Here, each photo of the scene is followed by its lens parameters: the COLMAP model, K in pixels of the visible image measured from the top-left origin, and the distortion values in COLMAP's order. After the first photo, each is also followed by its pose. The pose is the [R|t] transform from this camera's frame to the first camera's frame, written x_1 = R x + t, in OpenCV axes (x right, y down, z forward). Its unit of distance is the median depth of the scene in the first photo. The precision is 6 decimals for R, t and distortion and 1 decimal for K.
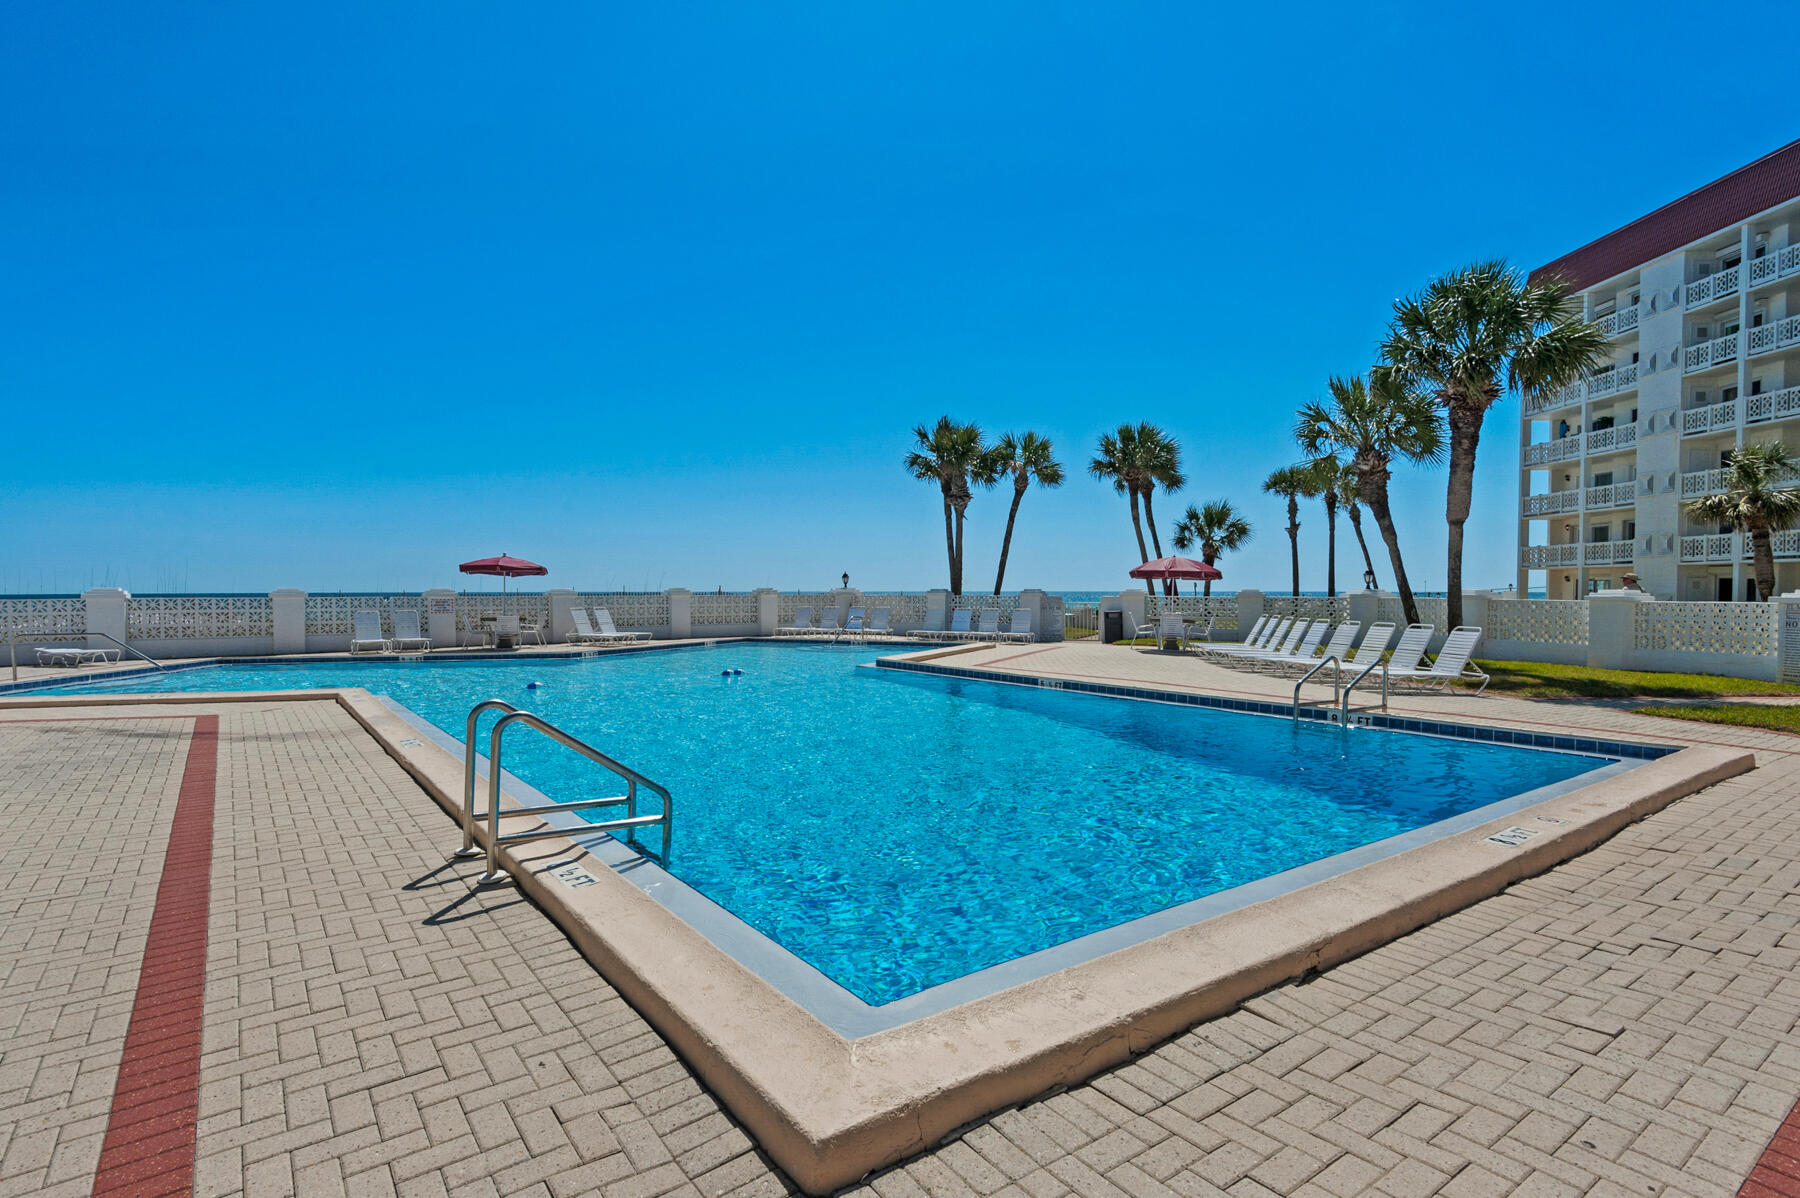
lens RADIAL K [[866.0, 0, 861.5], [0, 866.0, 605.9], [0, 0, 1]] dist [0.001443, 0.000016]
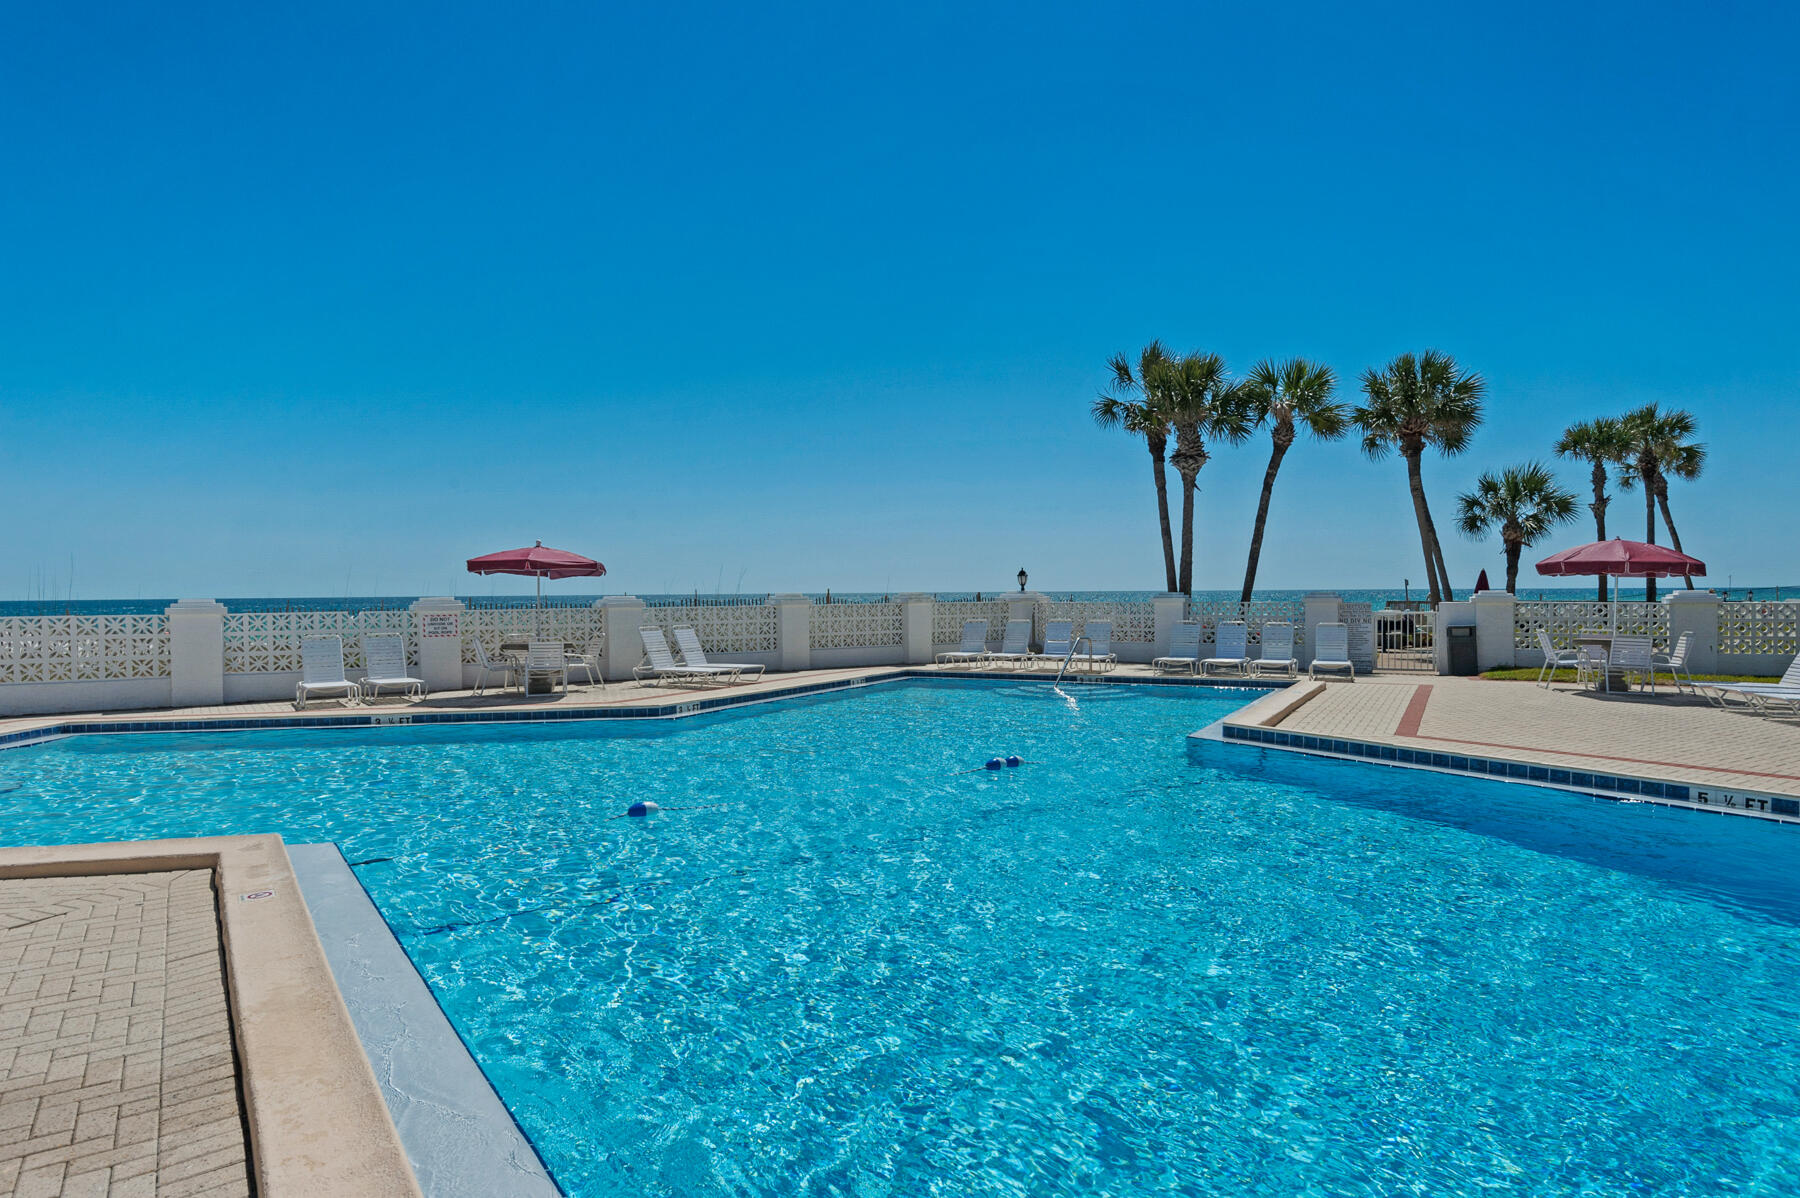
lens RADIAL K [[1023.8, 0, 900.0], [0, 1023.8, 599.0], [0, 0, 1]] dist [0.000892, -0.000619]
pose [[0.999713, -0.005987, -0.023188, -0.097728], [0.005745, 0.999929, -0.010451, -0.007037], [0.023249, 0.010314, 0.999676, 0.193416]]
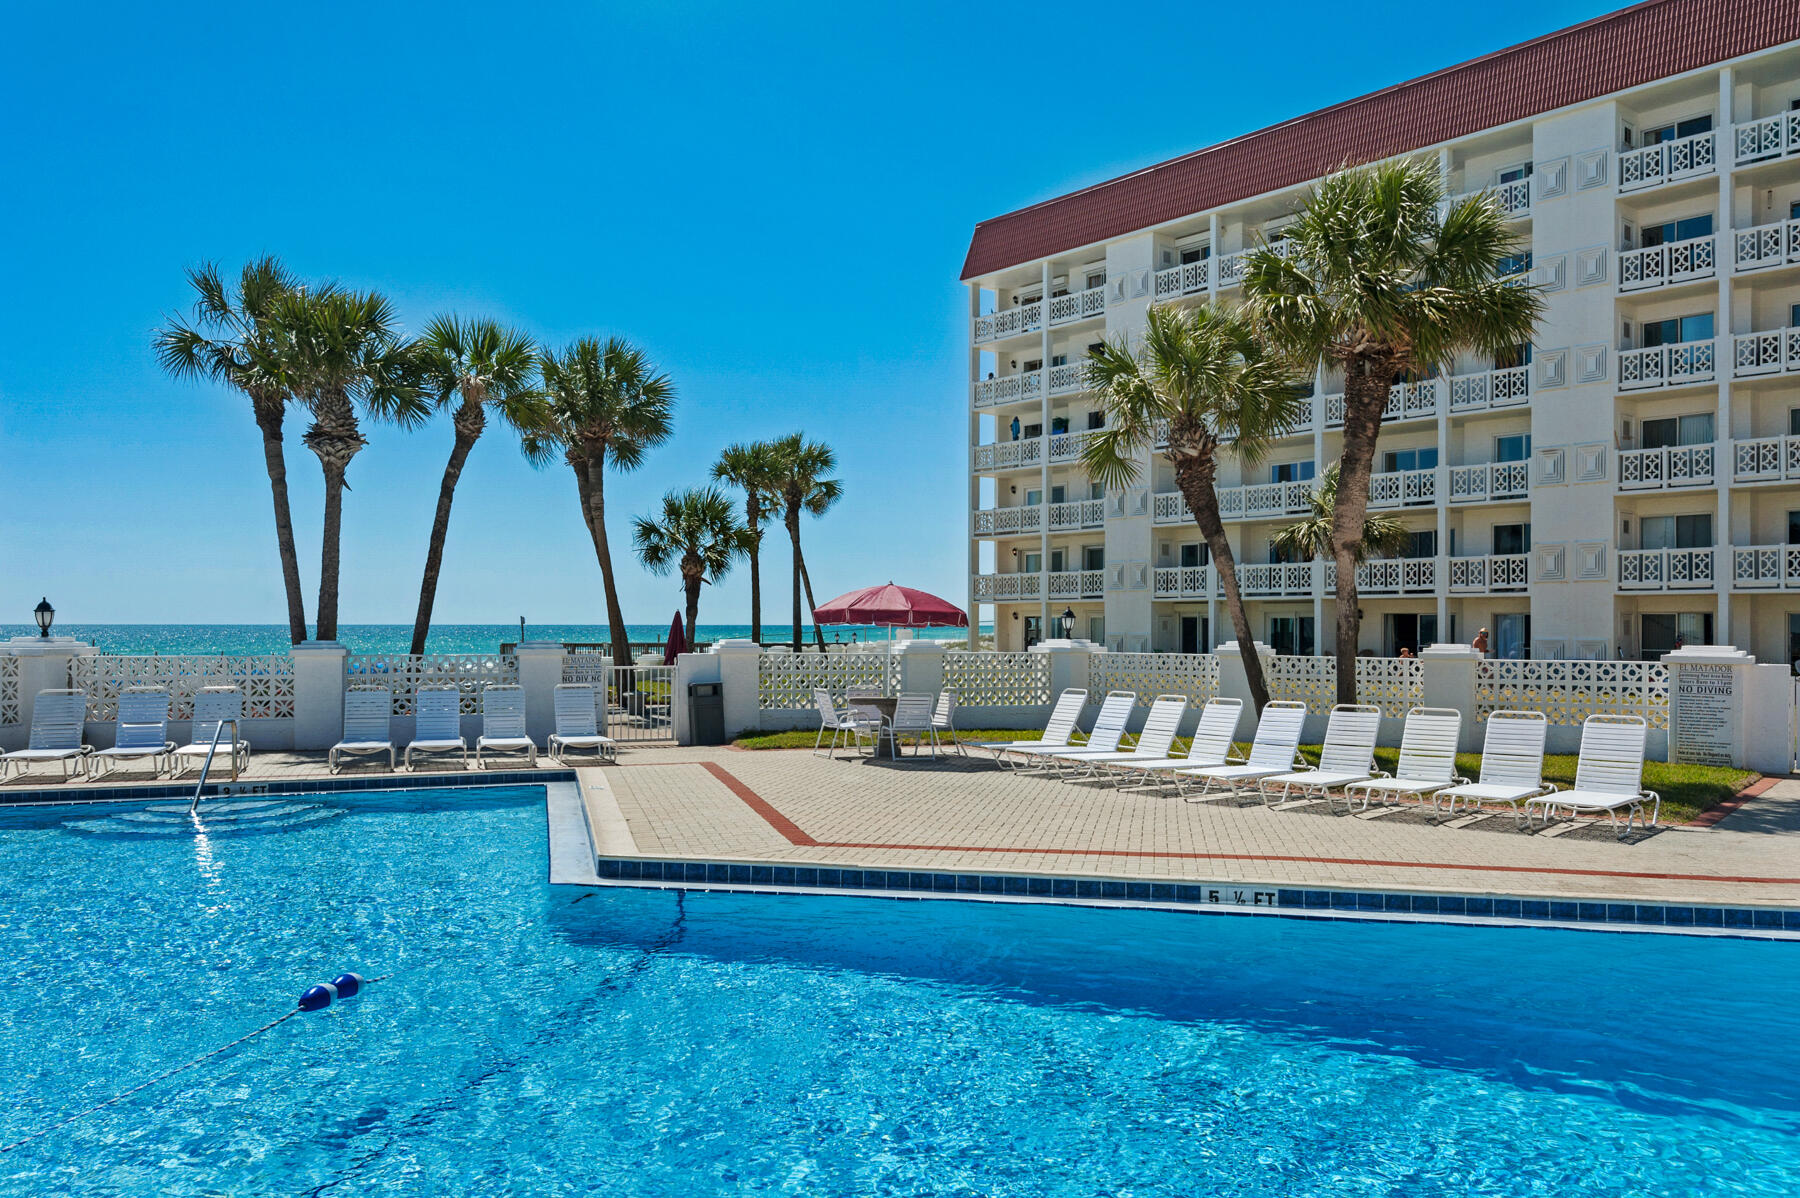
lens RADIAL K [[1323.7, 0, 894.3], [0, 1323.7, 619.4], [0, 0, 1]] dist [0.034875, 0.000325]
pose [[0.733170, 0.002510, 0.680041, -0.151625], [0.011302, 0.999810, -0.015875, -0.015643], [-0.679952, 0.019325, 0.733002, 0.286370]]
